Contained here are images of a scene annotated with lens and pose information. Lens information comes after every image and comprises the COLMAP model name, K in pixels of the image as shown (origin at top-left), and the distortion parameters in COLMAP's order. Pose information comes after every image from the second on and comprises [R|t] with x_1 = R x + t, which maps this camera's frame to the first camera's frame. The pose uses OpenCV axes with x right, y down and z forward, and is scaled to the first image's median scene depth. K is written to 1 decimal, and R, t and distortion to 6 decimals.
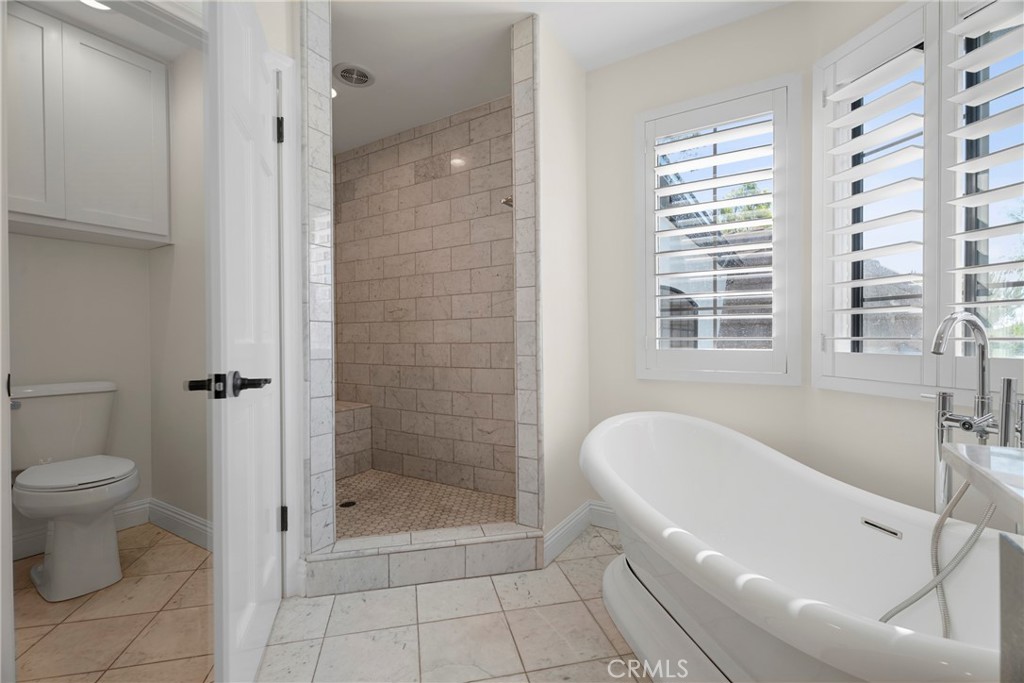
lens RADIAL K [[450.0, 0, 510.4], [0, 450.0, 342.8], [0, 0, 1]] dist [0.002409, 0.000571]
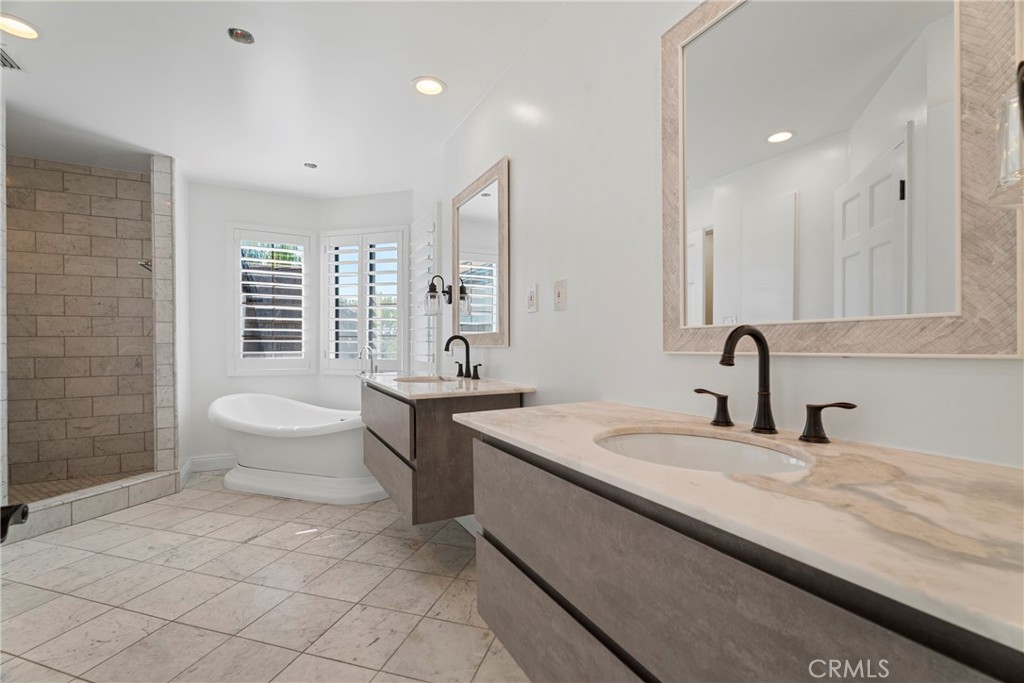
lens RADIAL K [[450.0, 0, 509.9], [0, 450.0, 344.8], [0, 0, 1]] dist [0.002409, 0.000571]
pose [[0.501811, 0.002583, 0.864973, -0.749445], [0.002755, 0.999986, -0.004585, -0.032288], [-0.864973, 0.004684, 0.501797, -0.890082]]
